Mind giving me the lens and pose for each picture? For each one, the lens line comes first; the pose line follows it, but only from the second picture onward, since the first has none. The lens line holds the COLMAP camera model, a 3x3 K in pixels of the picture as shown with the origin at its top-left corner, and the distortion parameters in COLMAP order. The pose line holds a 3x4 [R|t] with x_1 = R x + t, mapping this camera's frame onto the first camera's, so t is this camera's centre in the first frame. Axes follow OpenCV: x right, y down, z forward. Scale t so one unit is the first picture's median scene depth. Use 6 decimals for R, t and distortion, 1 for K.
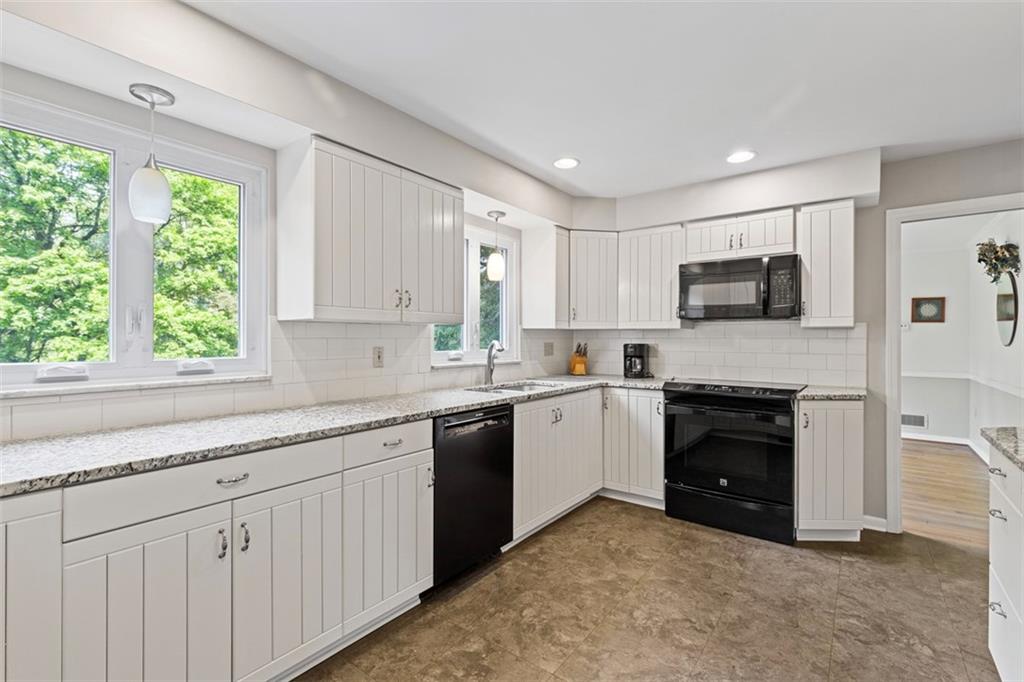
lens RADIAL K [[462.7, 0, 517.0], [0, 462.7, 337.4], [0, 0, 1]] dist [0.008251, 0.001230]
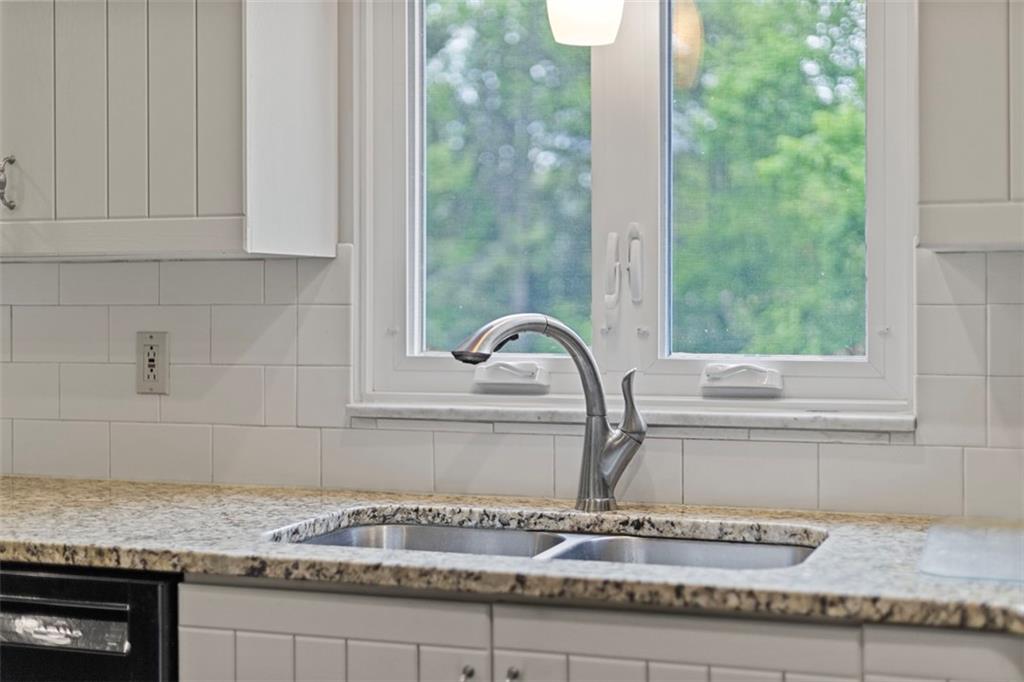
lens RADIAL K [[1492.2, 0, 508.7], [0, 1492.2, 335.3], [0, 0, 1]] dist [0.006542, 0.000000]
pose [[0.287070, 0.021230, -0.957674, 0.961346], [0.005030, 0.999707, 0.023670, -0.000676], [0.957896, -0.011613, 0.286879, 1.164952]]
